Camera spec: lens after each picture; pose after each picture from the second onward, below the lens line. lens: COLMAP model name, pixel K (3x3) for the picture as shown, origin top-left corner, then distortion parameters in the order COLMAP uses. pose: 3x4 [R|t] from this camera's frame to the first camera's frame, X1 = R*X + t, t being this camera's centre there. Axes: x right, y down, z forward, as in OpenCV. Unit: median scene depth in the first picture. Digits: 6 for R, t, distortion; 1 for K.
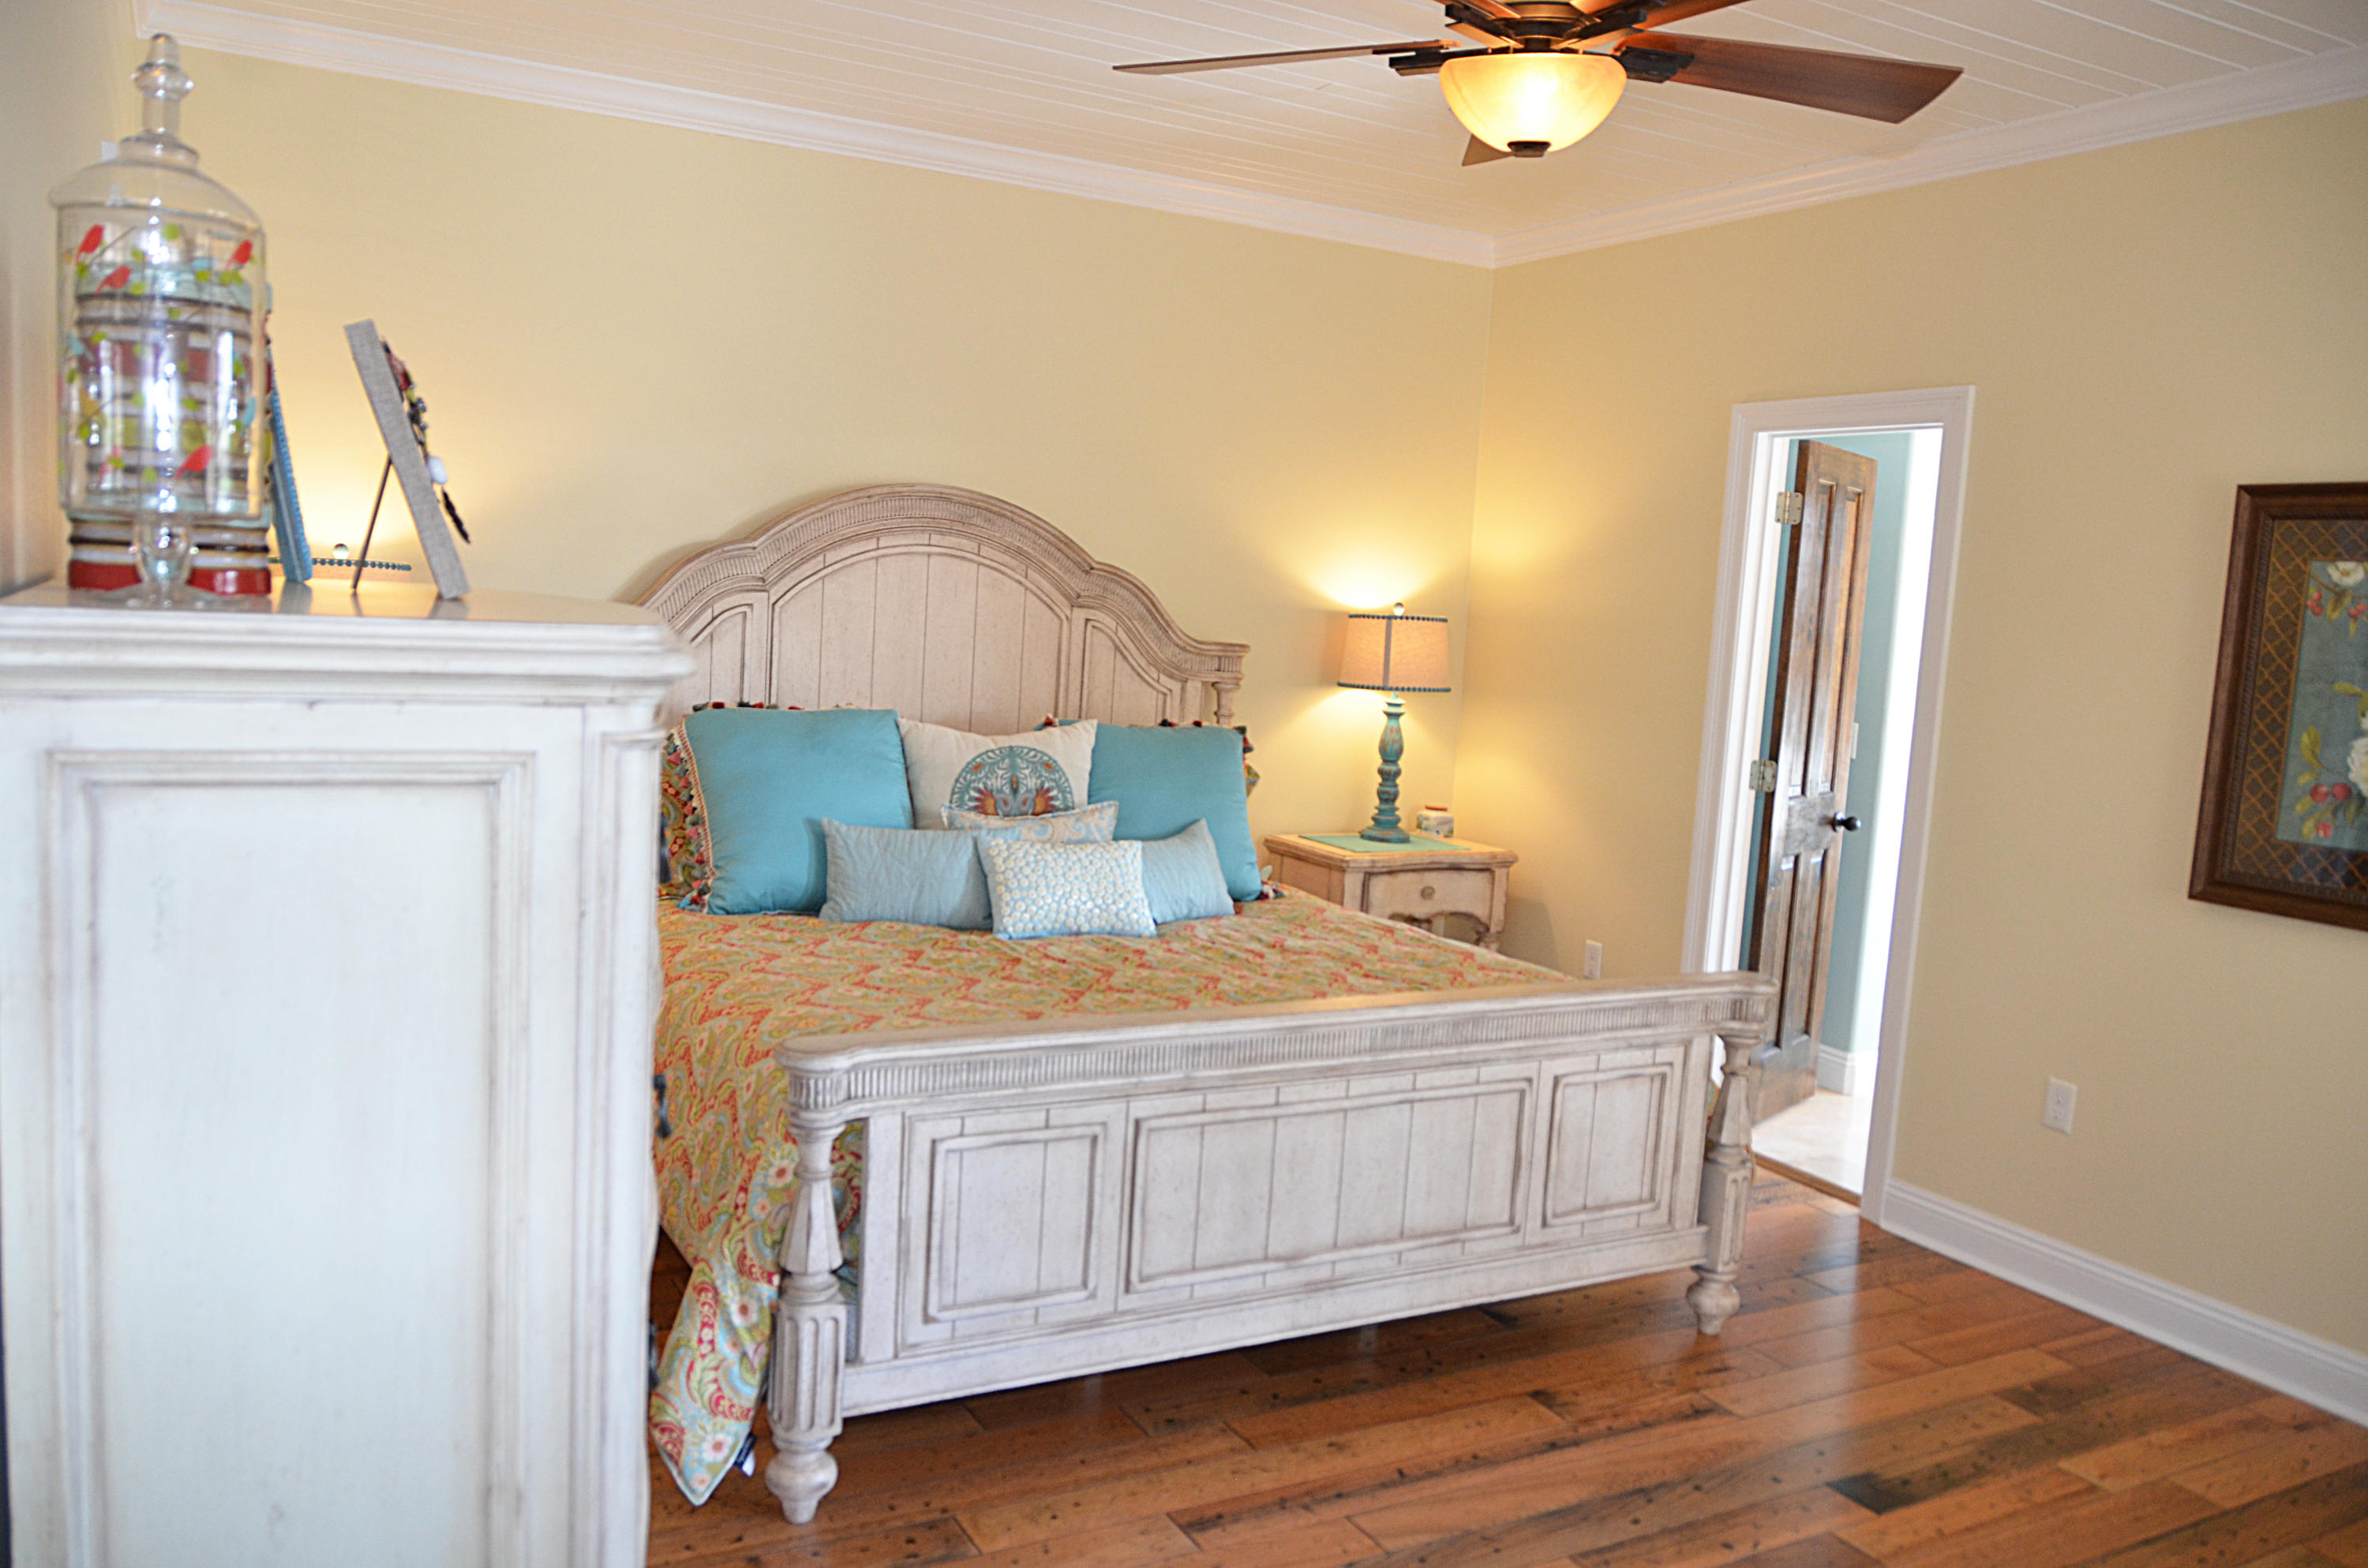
lens RADIAL K [[1803.2, 0, 1189.4], [0, 1803.2, 786.3], [0, 0, 1]] dist [-0.019931, -0.001348]
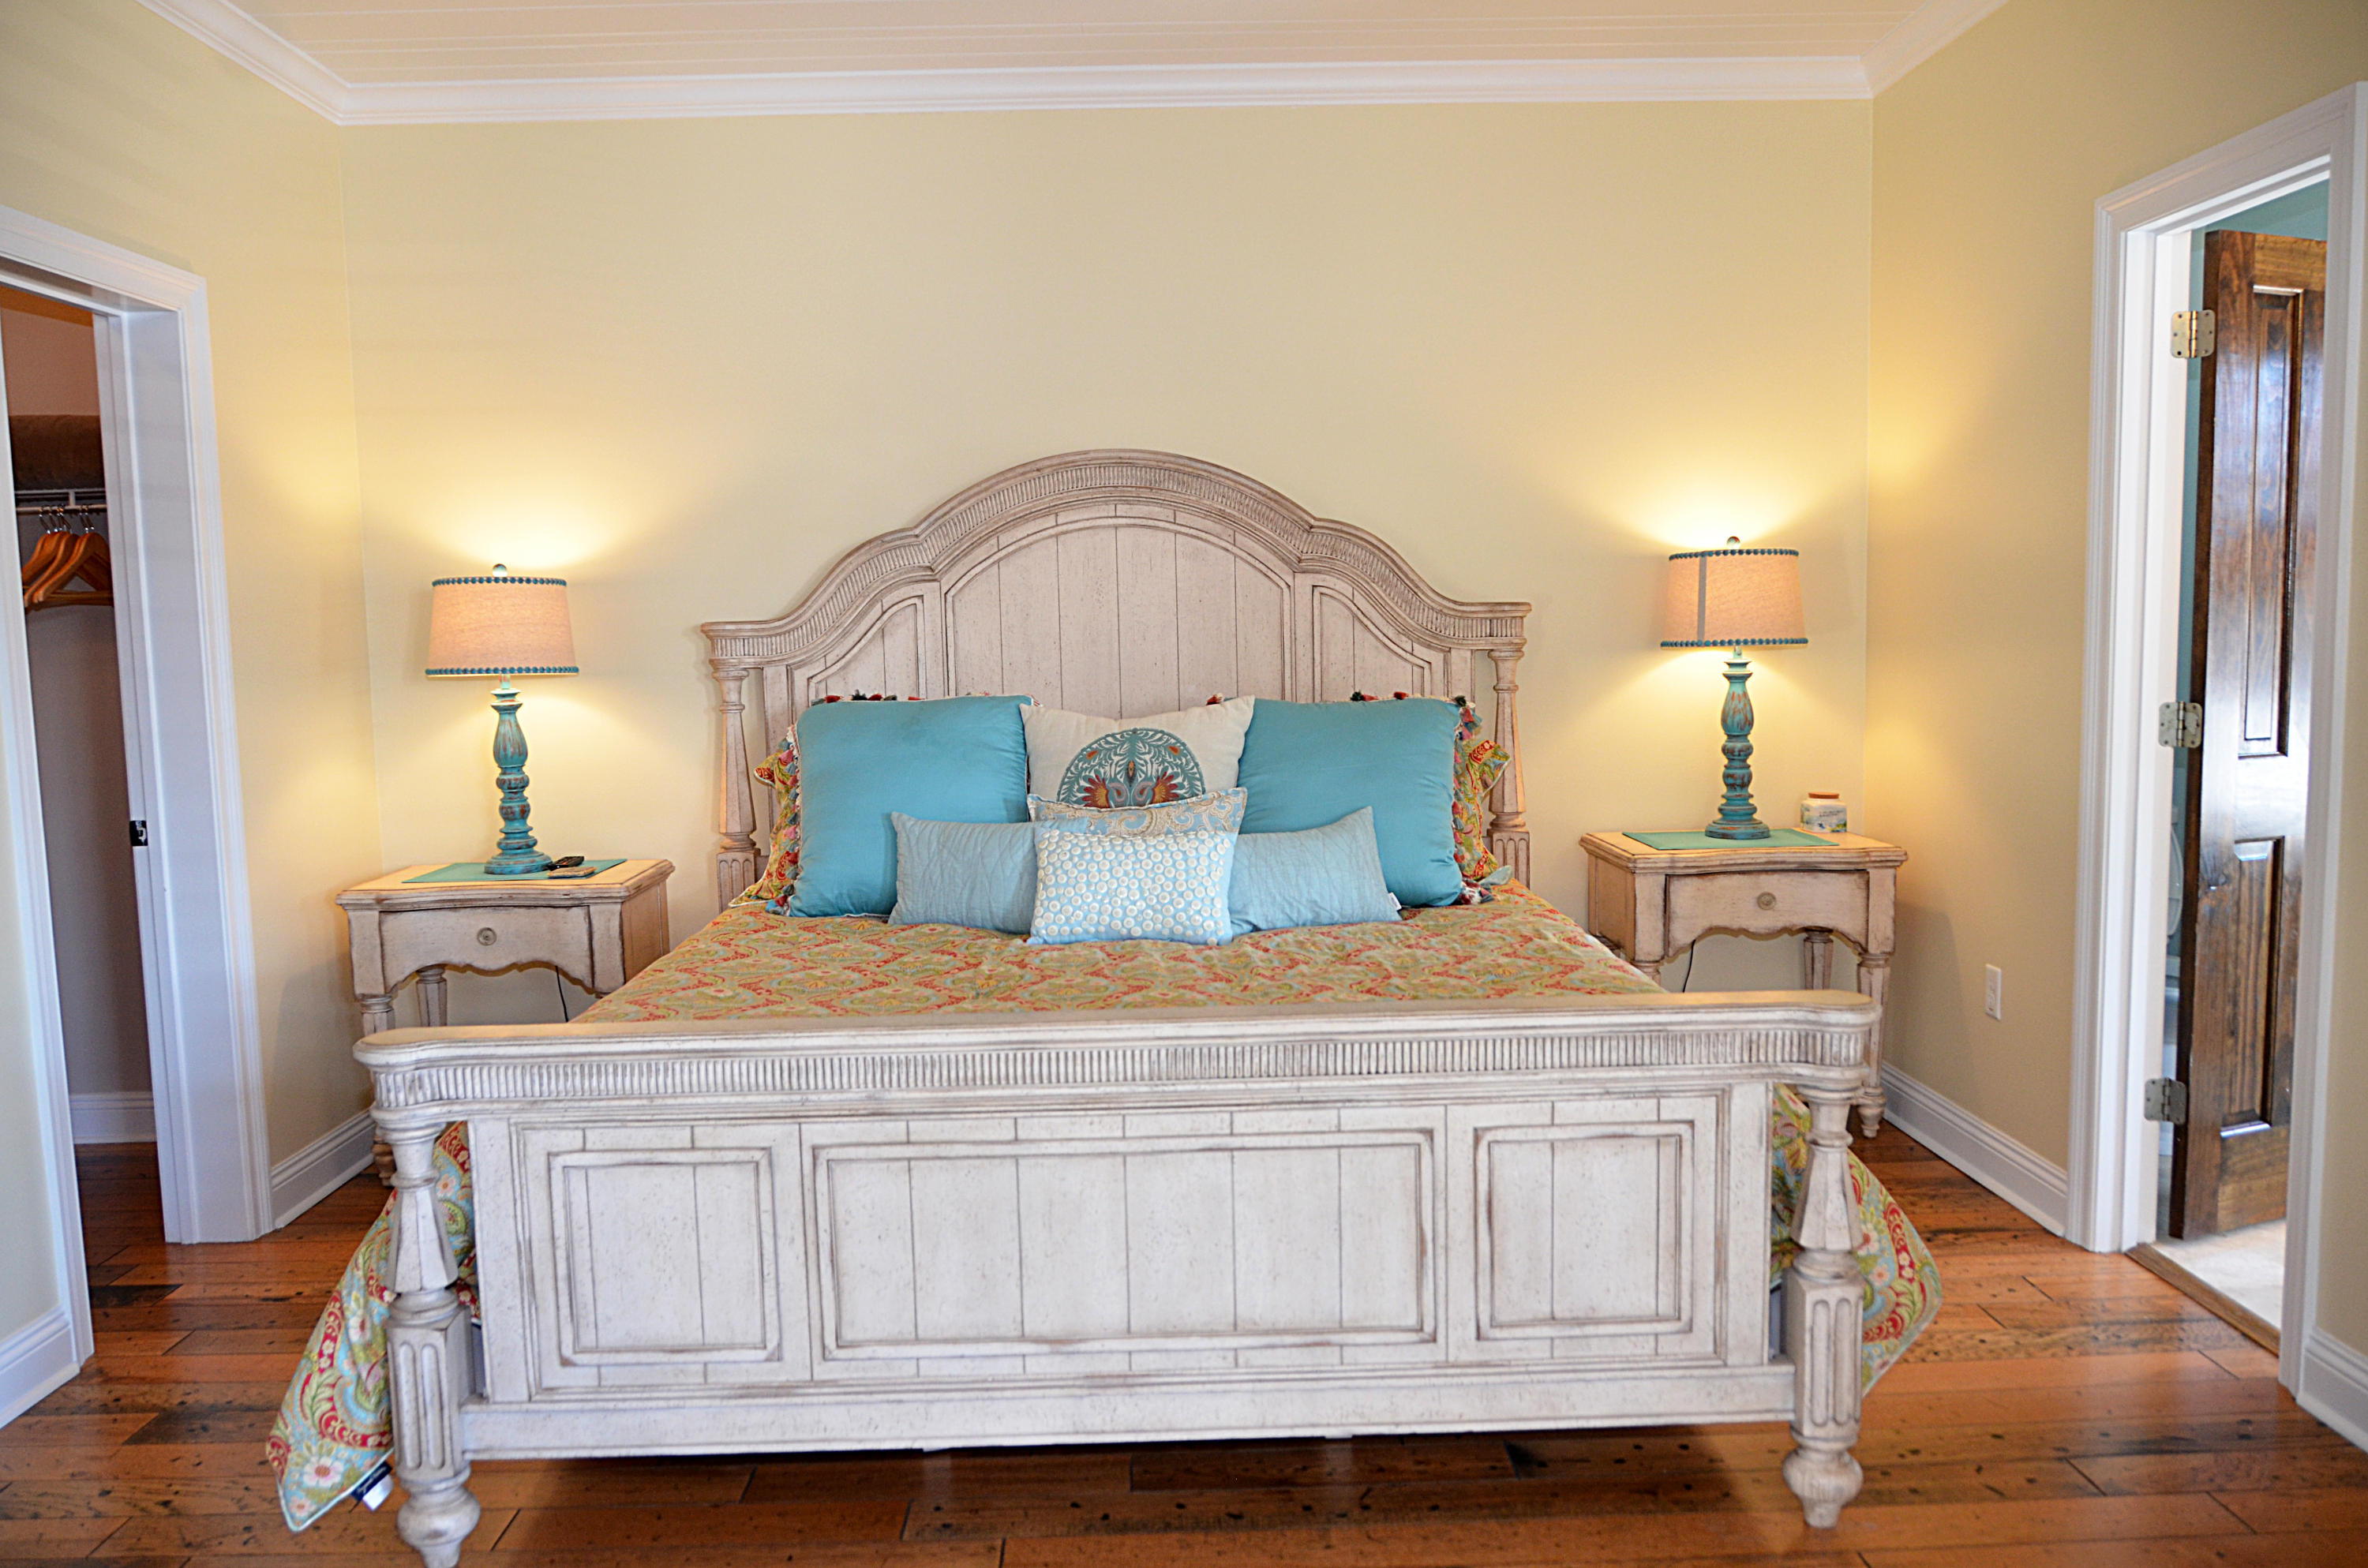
lens RADIAL K [[1803.2, 0, 1182.3], [0, 1803.2, 790.8], [0, 0, 1]] dist [-0.019931, -0.001348]
pose [[0.881313, -0.033461, -0.471347, 0.414197], [0.022999, 0.999345, -0.027941, 0.040806], [0.471973, 0.013784, 0.881505, 0.290027]]
